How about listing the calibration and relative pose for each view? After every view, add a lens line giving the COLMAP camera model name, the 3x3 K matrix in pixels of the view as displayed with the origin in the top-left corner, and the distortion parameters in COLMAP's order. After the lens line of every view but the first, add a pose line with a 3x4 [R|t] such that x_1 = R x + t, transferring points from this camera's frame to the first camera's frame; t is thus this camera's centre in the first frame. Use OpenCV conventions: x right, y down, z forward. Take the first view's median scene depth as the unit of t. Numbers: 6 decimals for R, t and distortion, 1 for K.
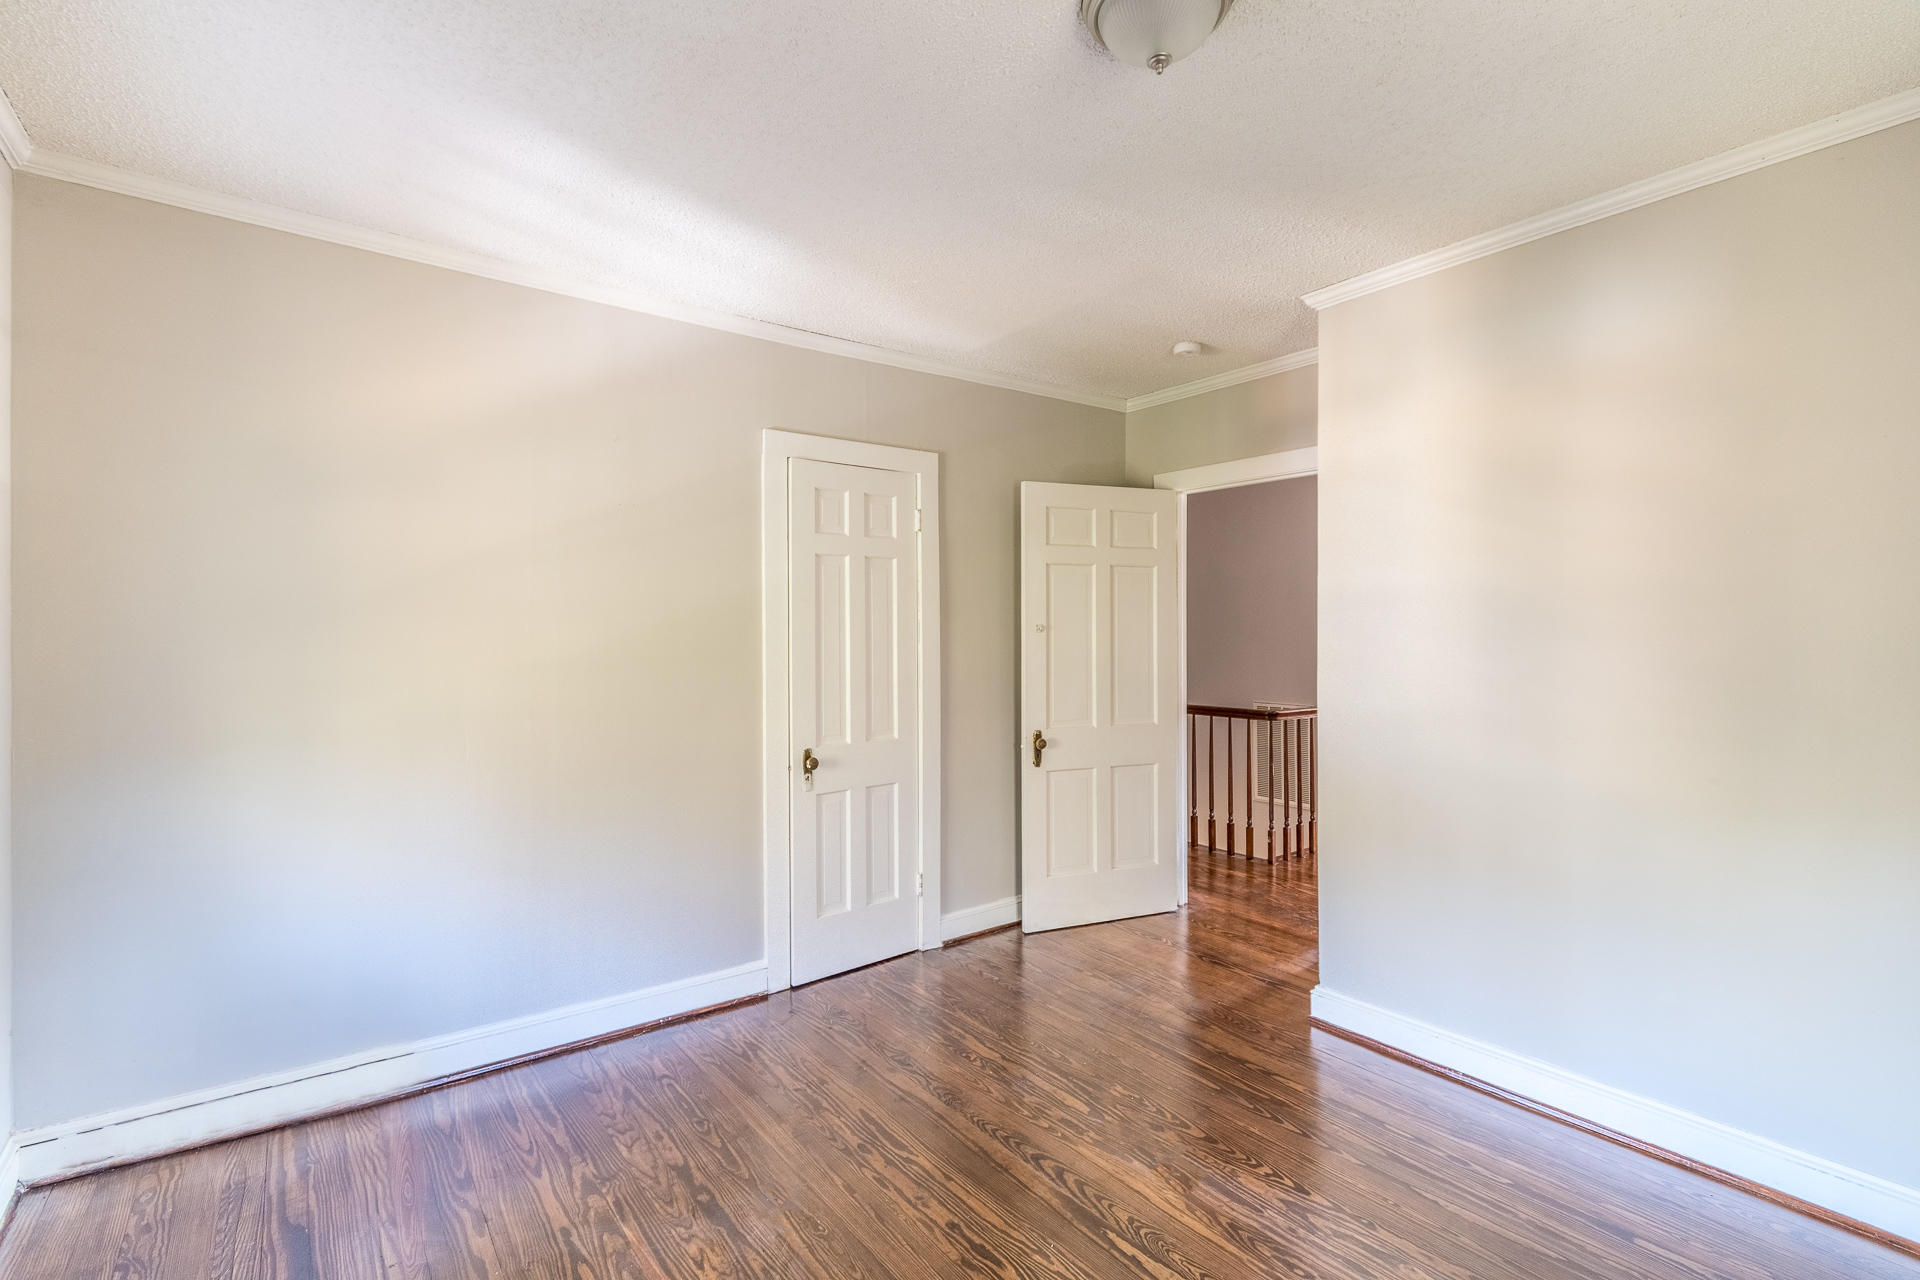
lens RADIAL K [[872.4, 0, 959.2], [0, 872.4, 636.8], [0, 0, 1]] dist [-0.001425, -0.000197]
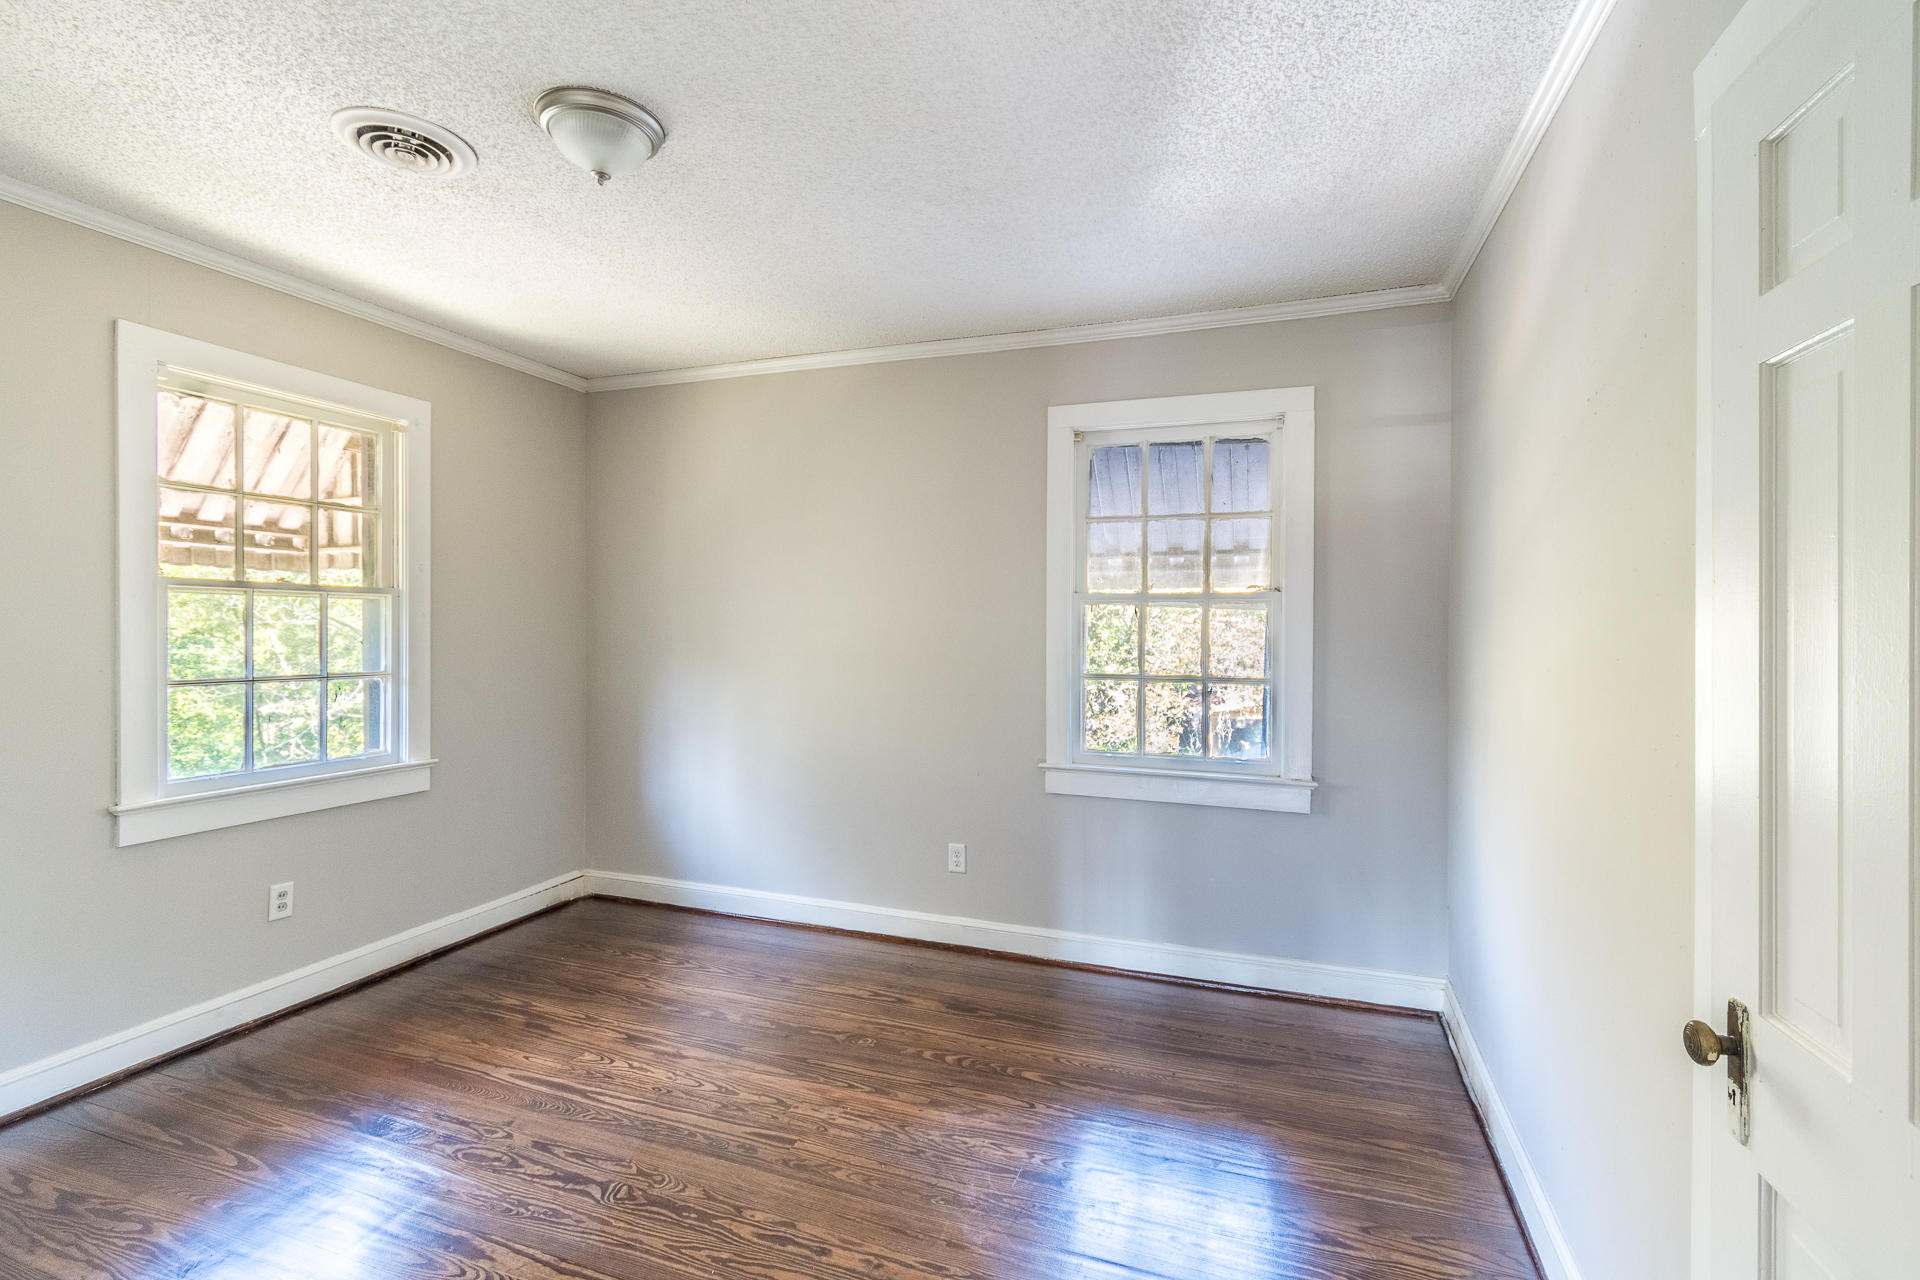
lens RADIAL K [[872.4, 0, 959.2], [0, 872.4, 636.8], [0, 0, 1]] dist [-0.001425, -0.000197]
pose [[-0.843207, 0.001282, -0.537588, 0.373723], [-0.006216, 0.999907, 0.012134, 0.000699], [0.537554, 0.013573, -0.843120, 1.861578]]
